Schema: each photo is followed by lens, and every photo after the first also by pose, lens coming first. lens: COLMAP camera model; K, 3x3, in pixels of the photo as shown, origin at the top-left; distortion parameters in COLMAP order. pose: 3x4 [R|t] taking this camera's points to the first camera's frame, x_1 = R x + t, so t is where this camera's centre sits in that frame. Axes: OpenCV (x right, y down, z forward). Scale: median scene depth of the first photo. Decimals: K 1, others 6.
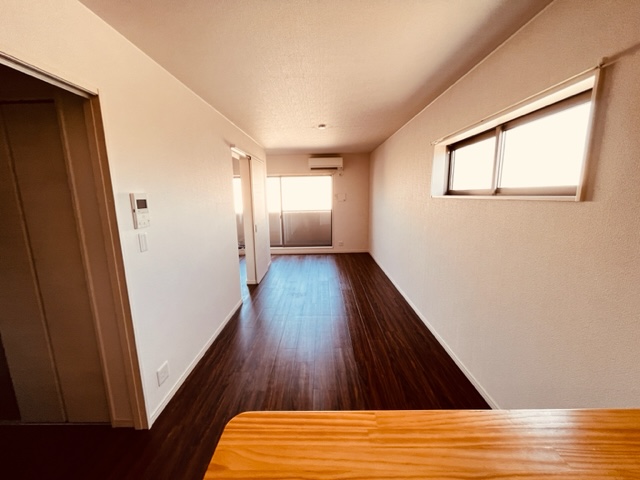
lens RADIAL K [[258.2, 0, 315.4], [0, 258.2, 240.0], [0, 0, 1]] dist [-0.000753, 0.000023]
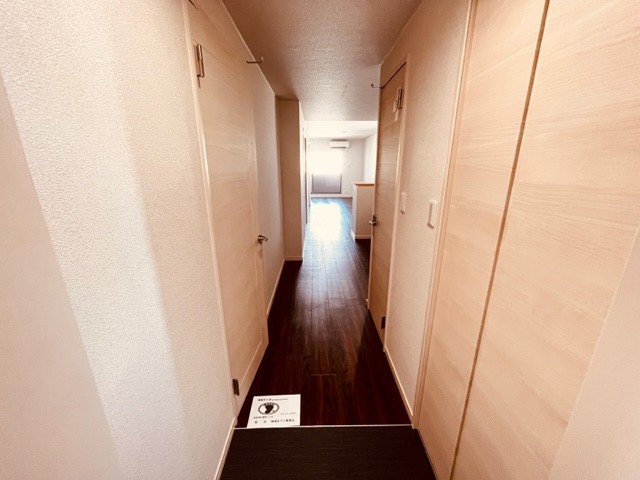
lens RADIAL K [[258.2, 0, 319.6], [0, 258.2, 241.0], [0, 0, 1]] dist [-0.000753, 0.000023]
pose [[0.998677, -0.004906, 0.051191, -0.191686], [-0.001167, 0.993021, 0.117930, 0.152590], [-0.051412, -0.117834, 0.991702, -0.839918]]
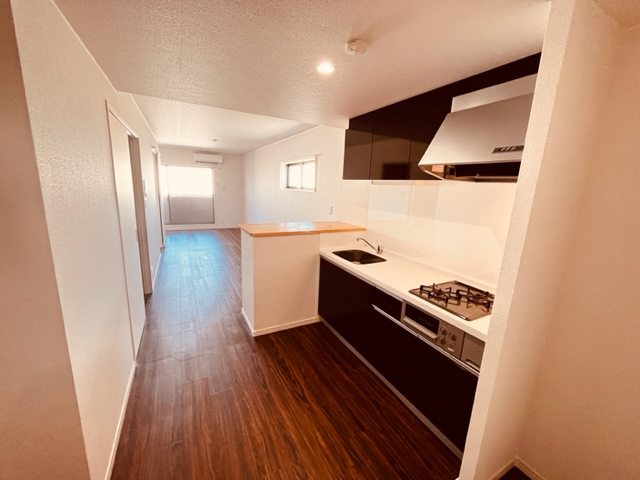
lens RADIAL K [[258.2, 0, 321.9], [0, 258.2, 243.2], [0, 0, 1]] dist [-0.000753, 0.000023]
pose [[0.864031, -0.056309, 0.500280, -0.140928], [0.030218, 0.997734, 0.060110, 0.067753], [-0.502531, -0.036820, 0.863775, -0.433380]]
